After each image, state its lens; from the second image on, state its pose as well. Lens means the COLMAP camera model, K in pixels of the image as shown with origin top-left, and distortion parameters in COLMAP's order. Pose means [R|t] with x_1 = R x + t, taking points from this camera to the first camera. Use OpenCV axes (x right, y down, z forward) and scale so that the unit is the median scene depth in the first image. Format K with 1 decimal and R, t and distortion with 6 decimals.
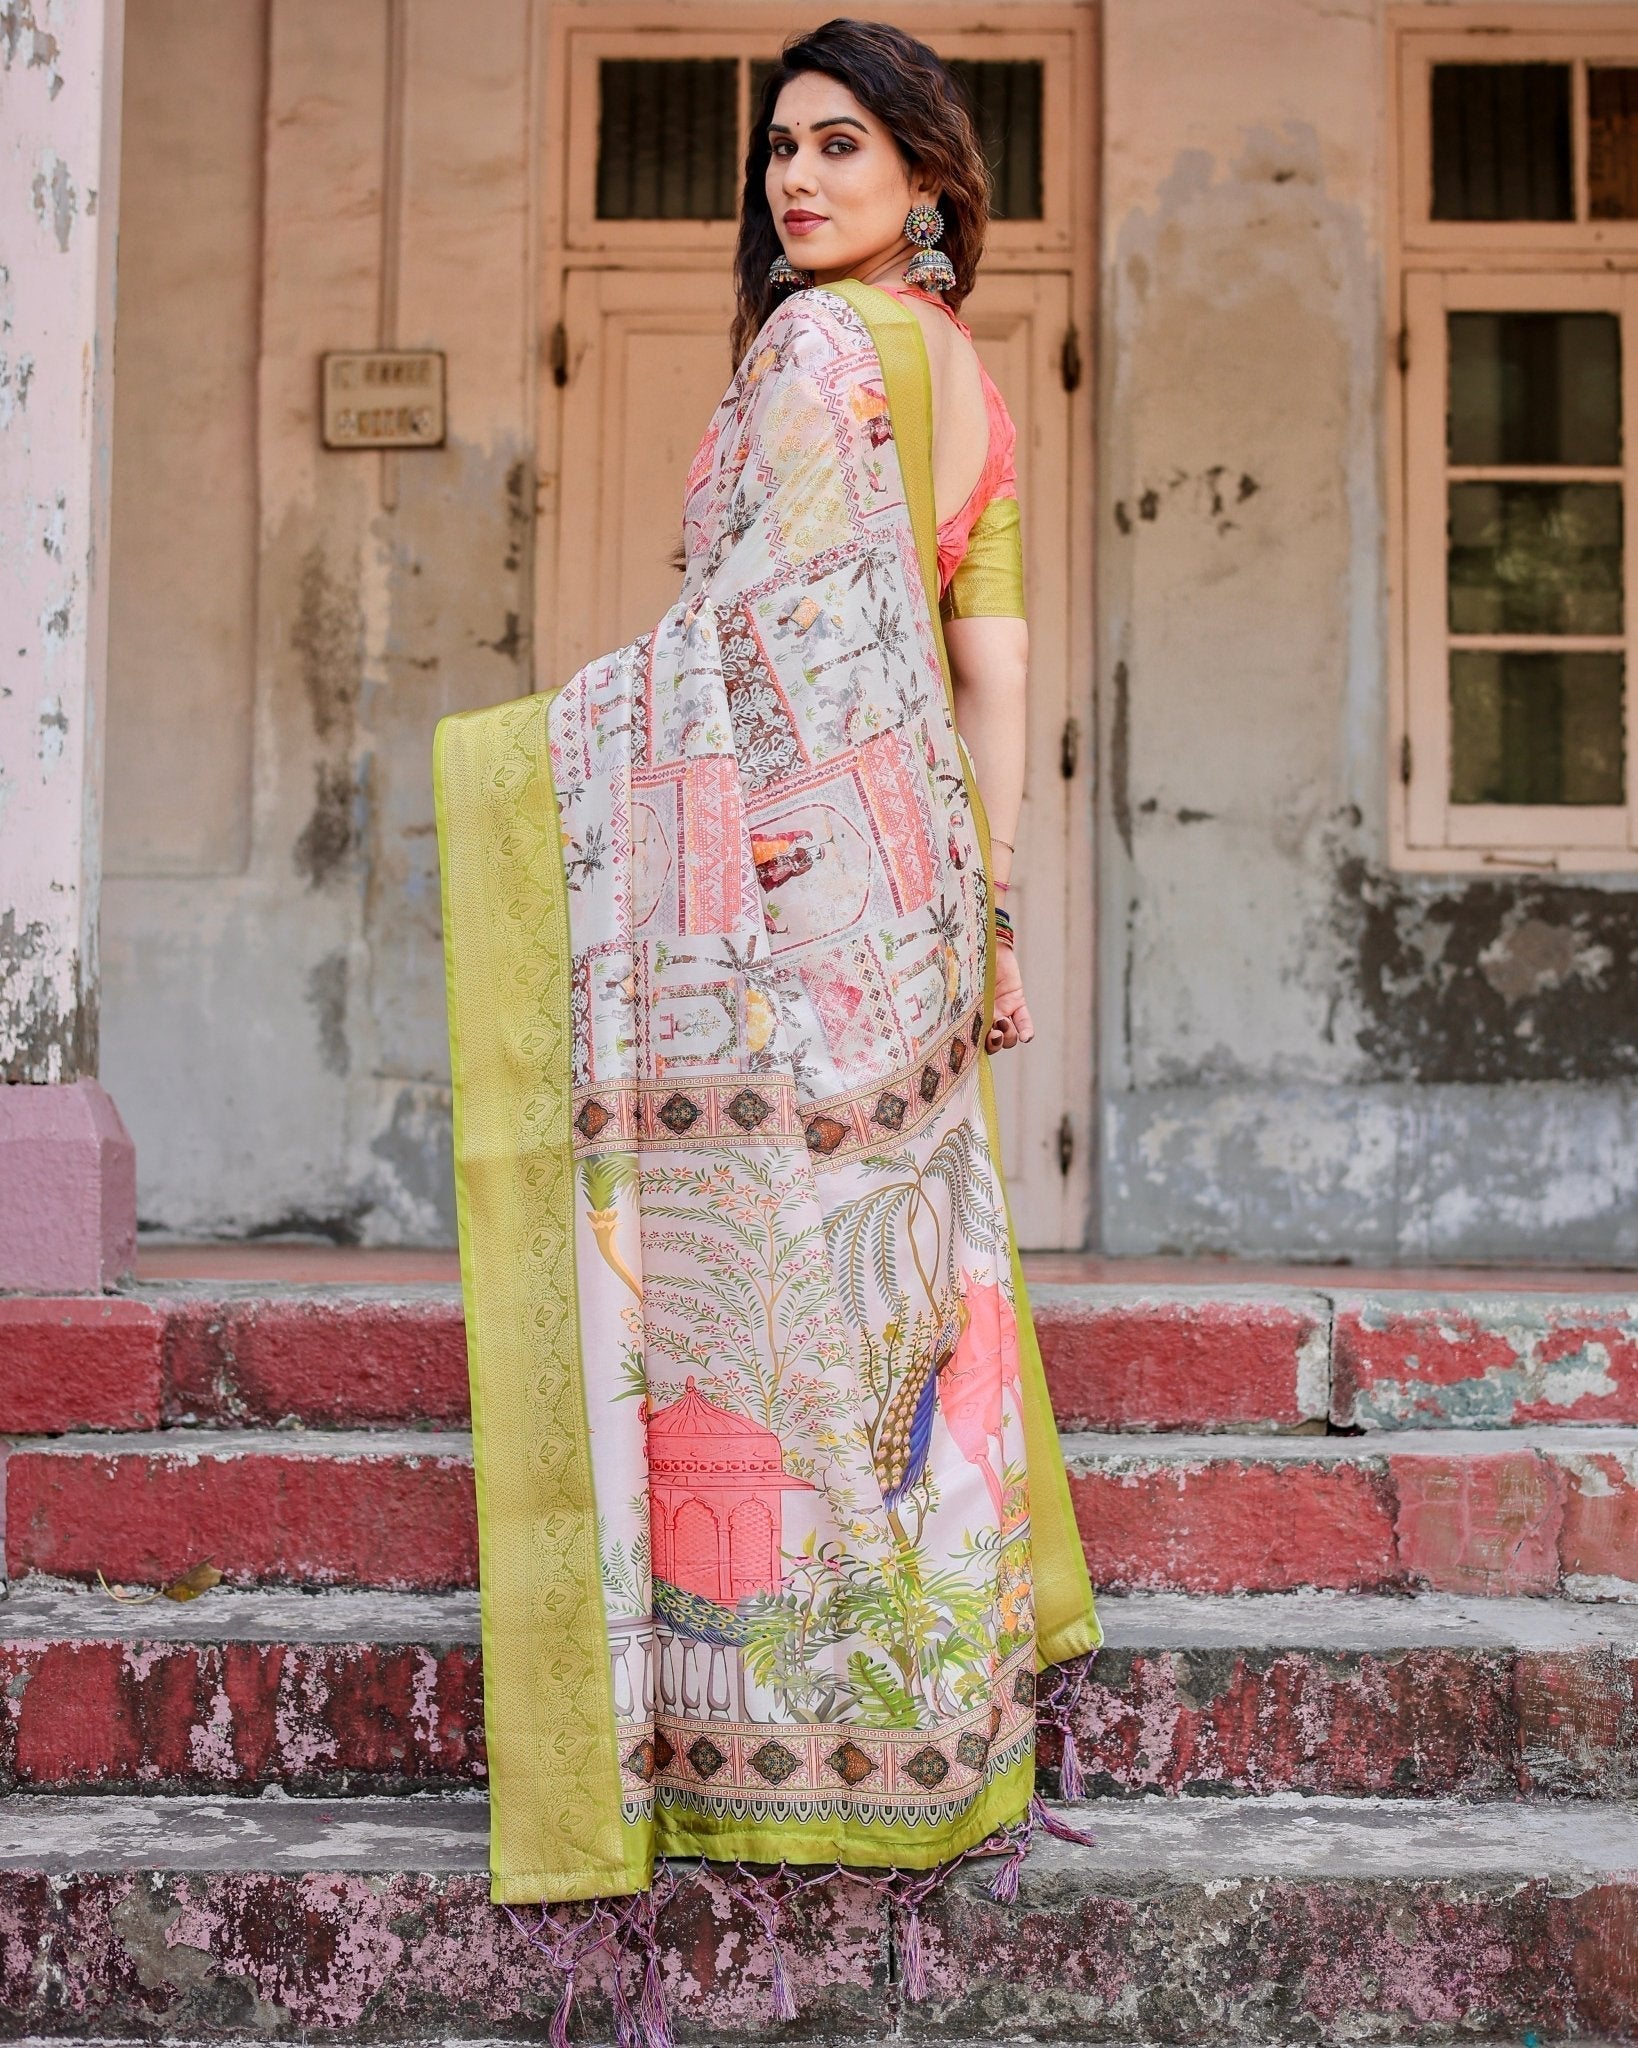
lens RADIAL K [[3471.7, 0, 887.6], [0, 3471.7, 867.5], [0, 0, 1]] dist [0.031550, -0.198150]
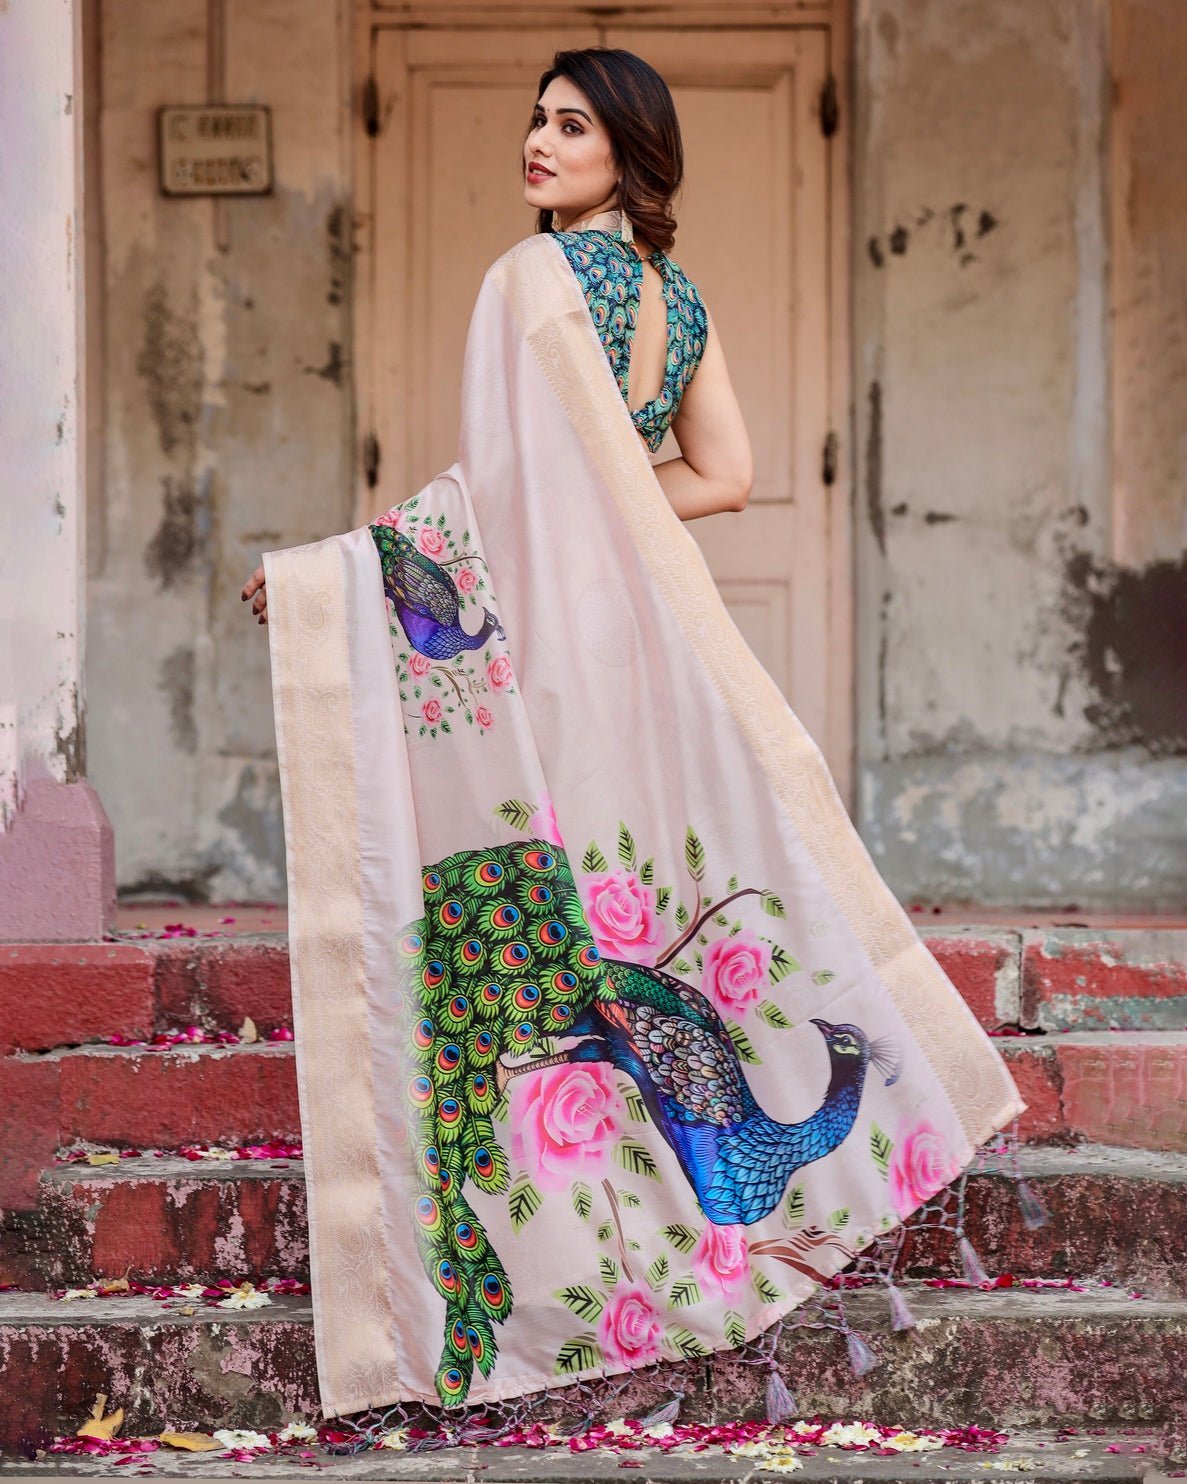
lens RADIAL K [[3952.5, 0, 671.4], [0, 3952.5, 654.7], [0, 0, 1]] dist [0.308663, -0.314683]
pose [[0.999919, -0.009273, 0.008682, -0.020098], [0.008852, 0.998841, 0.047320, -0.058441], [-0.009111, -0.047239, 0.998842, -0.532668]]
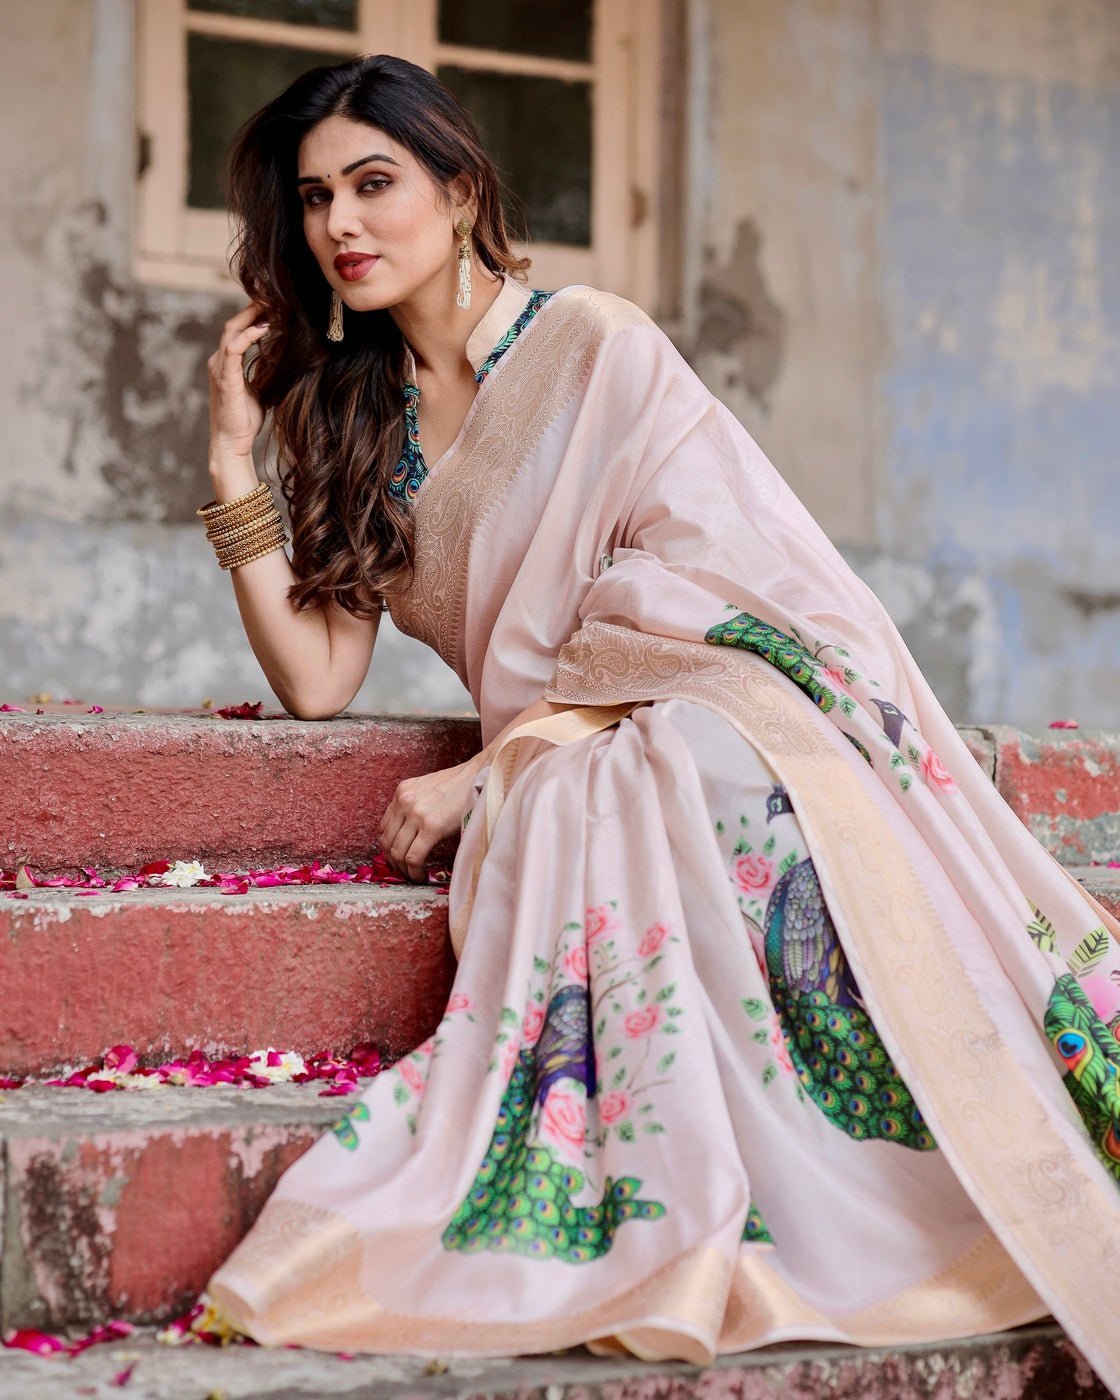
lens RADIAL K [[3936.0, 0, 597.8], [0, 3936.0, 666.1], [0, 0, 1]] dist [0.433006, -0.785139]
pose [[0.840686, 0.014571, 0.541327, -0.540012], [-0.060682, 0.995877, 0.067433, 0.041909], [-0.538113, -0.089538, 0.838104, 0.165969]]
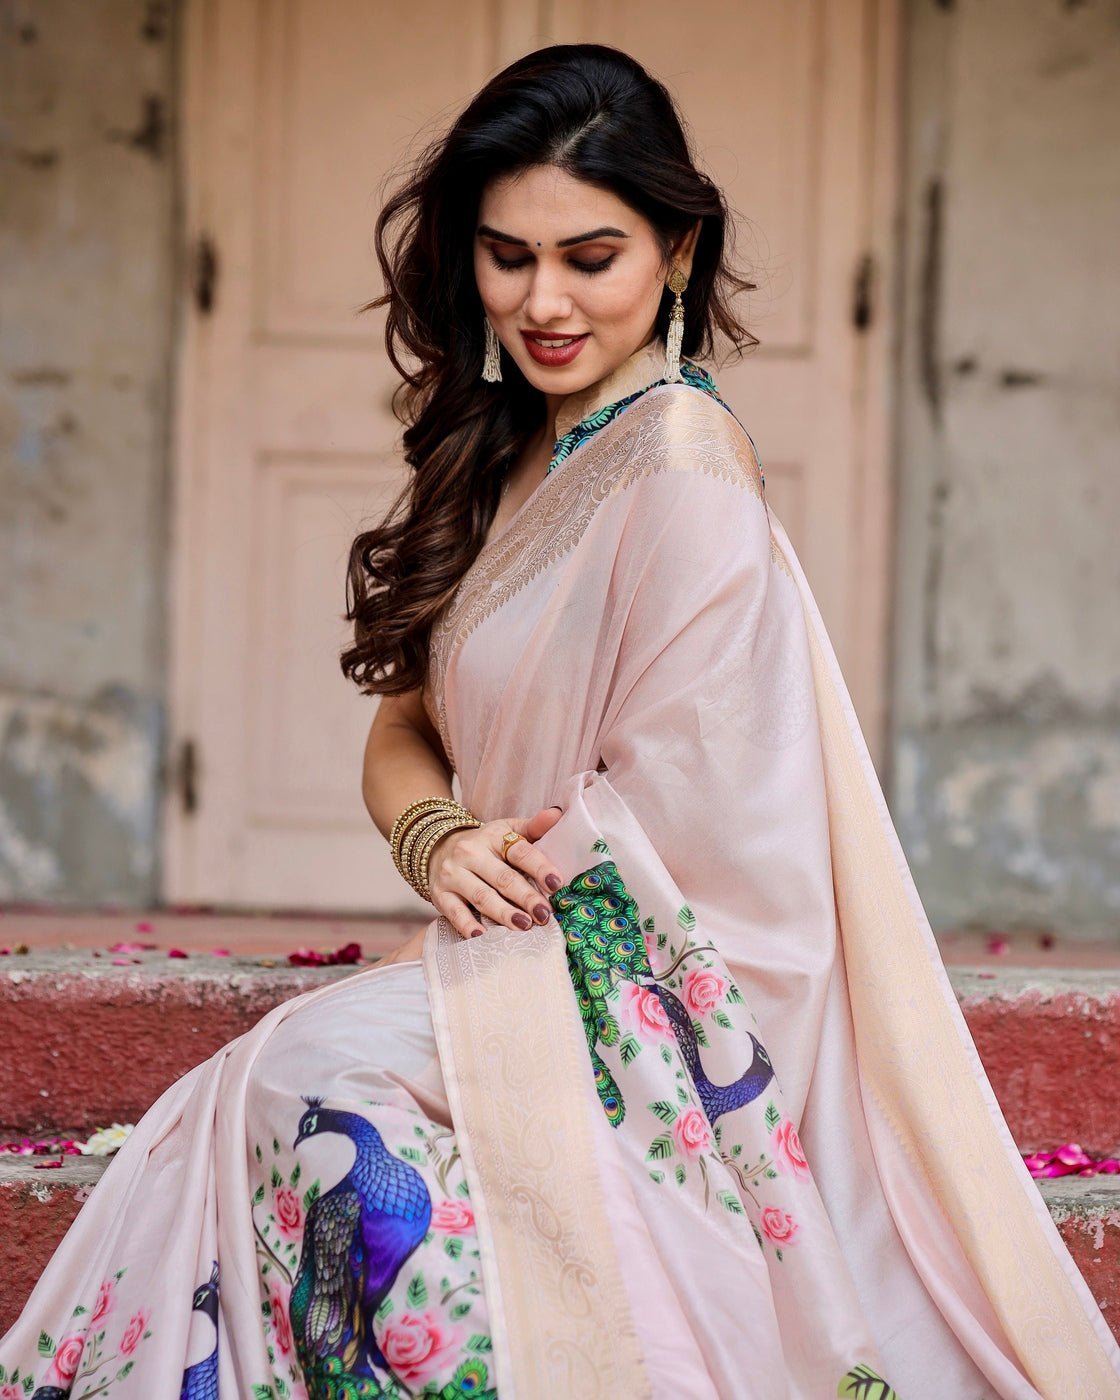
lens RADIAL K [[3990.2, 0, 603.5], [0, 3990.2, 847.2], [0, 0, 1]] dist [0.250859, 0.727043]
pose [[0.999785, 0.017170, 0.011646, -0.027810], [-0.018143, 0.995840, 0.089289, 0.020421], [-0.010064, -0.089481, 0.995938, 0.155635]]
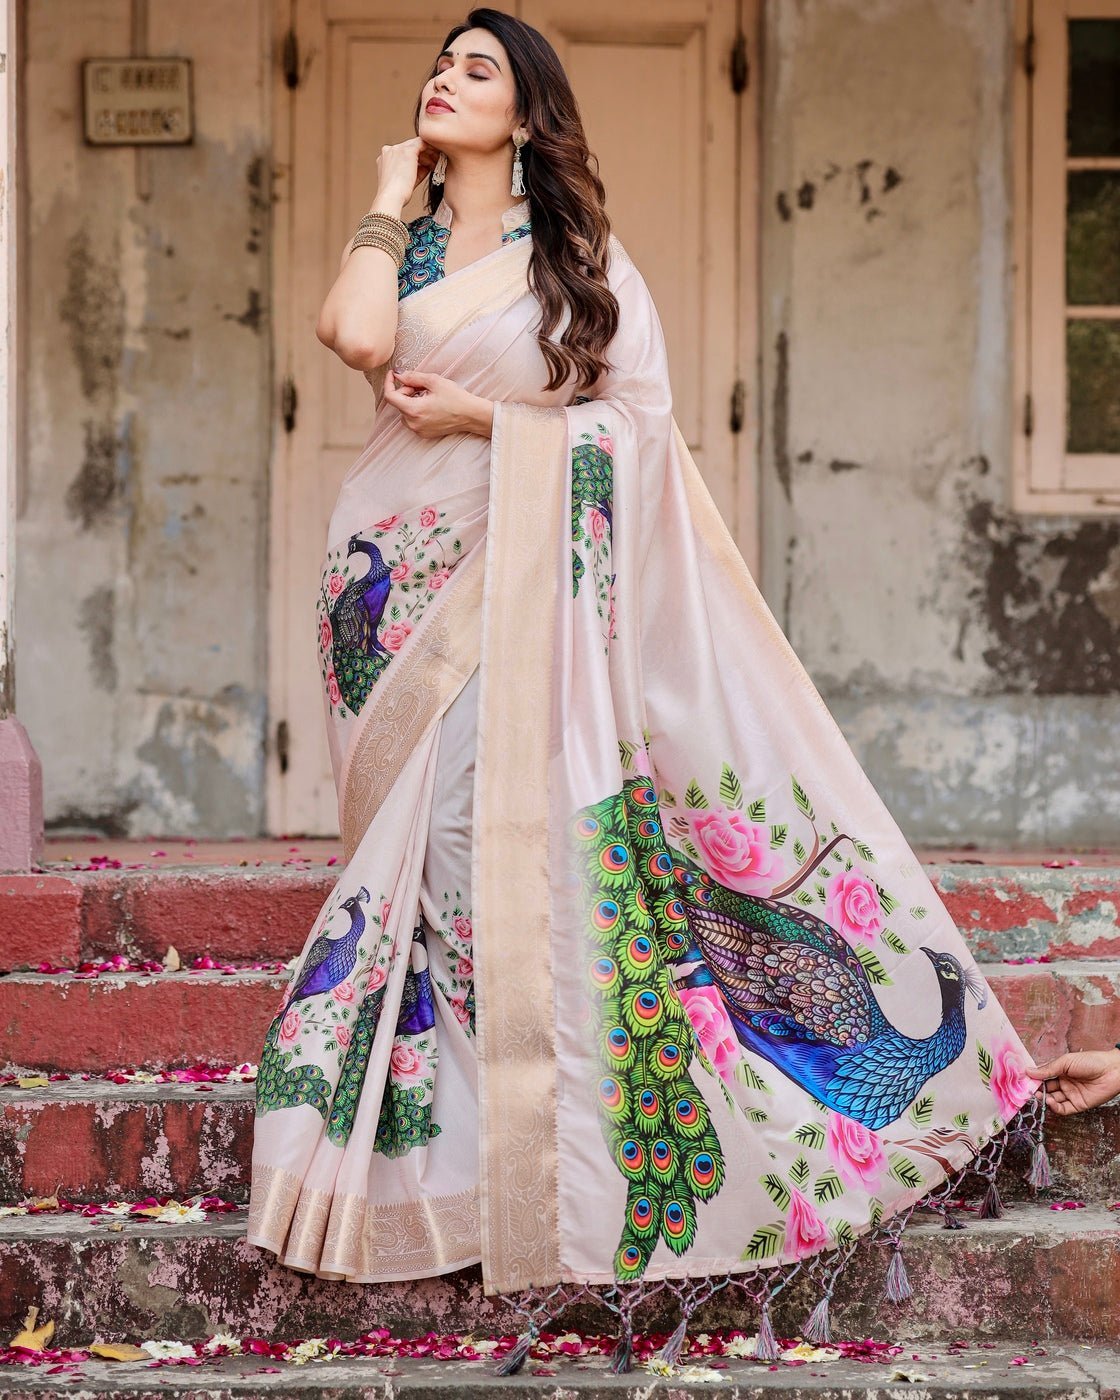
lens RADIAL K [[3964.1, 0, 636.5], [0, 3964.1, 580.0], [0, 0, 1]] dist [0.355475, -0.617443]
pose [[0.999715, -0.002775, 0.023713, -0.023535], [0.001740, 0.999050, 0.043539, -0.063009], [-0.023811, -0.043486, 0.998770, -0.596782]]
